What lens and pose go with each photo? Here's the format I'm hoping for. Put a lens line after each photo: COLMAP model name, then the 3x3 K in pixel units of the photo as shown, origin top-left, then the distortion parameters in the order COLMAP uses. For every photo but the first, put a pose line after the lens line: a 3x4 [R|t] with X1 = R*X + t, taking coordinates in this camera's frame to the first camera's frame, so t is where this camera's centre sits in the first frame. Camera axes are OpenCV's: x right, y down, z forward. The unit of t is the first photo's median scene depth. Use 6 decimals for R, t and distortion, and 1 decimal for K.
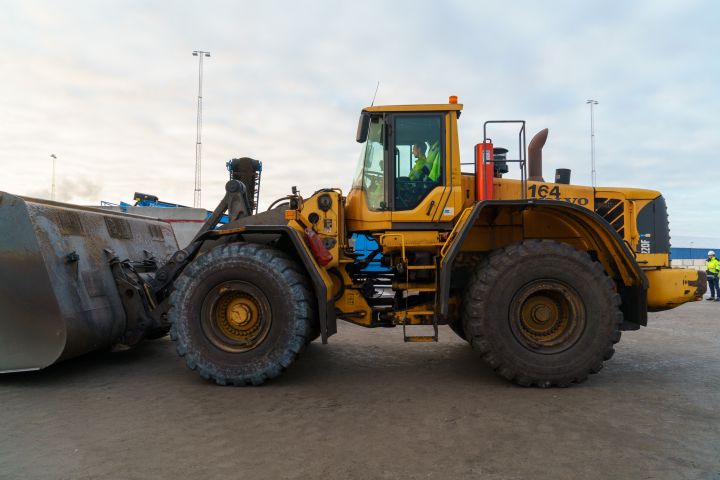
lens RADIAL K [[487.4, 0, 354.4], [0, 487.4, 239.2], [0, 0, 1]] dist [-0.020098, 0.002758]
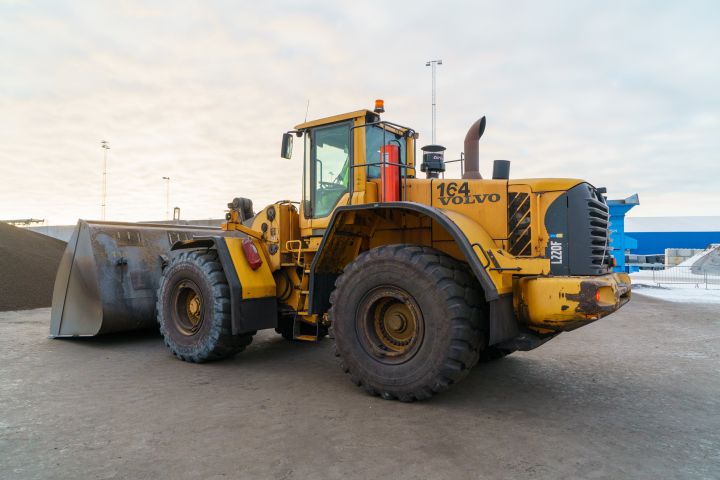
lens RADIAL K [[487.4, 0, 354.4], [0, 487.4, 239.2], [0, 0, 1]] dist [-0.020098, 0.002758]
pose [[0.845800, -0.021835, -0.533053, 0.773503], [0.022679, 0.999730, -0.004965, -0.005587], [0.533018, -0.007889, 0.846067, 0.140654]]
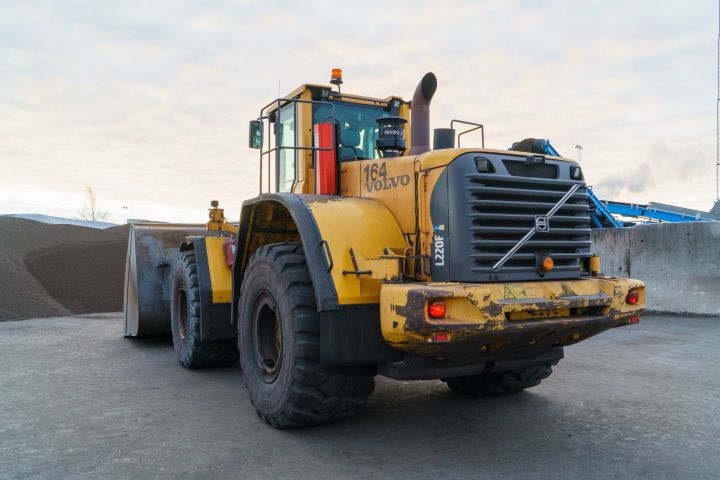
lens RADIAL K [[585.2, 0, 360.0], [0, 585.2, 240.0], [0, 0, 1]] dist [-0.026716, 0.000277]
pose [[0.539046, -0.031353, -0.841693, 1.193535], [0.041175, 0.999093, -0.010846, 0.011722], [0.841269, -0.028810, 0.539848, 0.546955]]
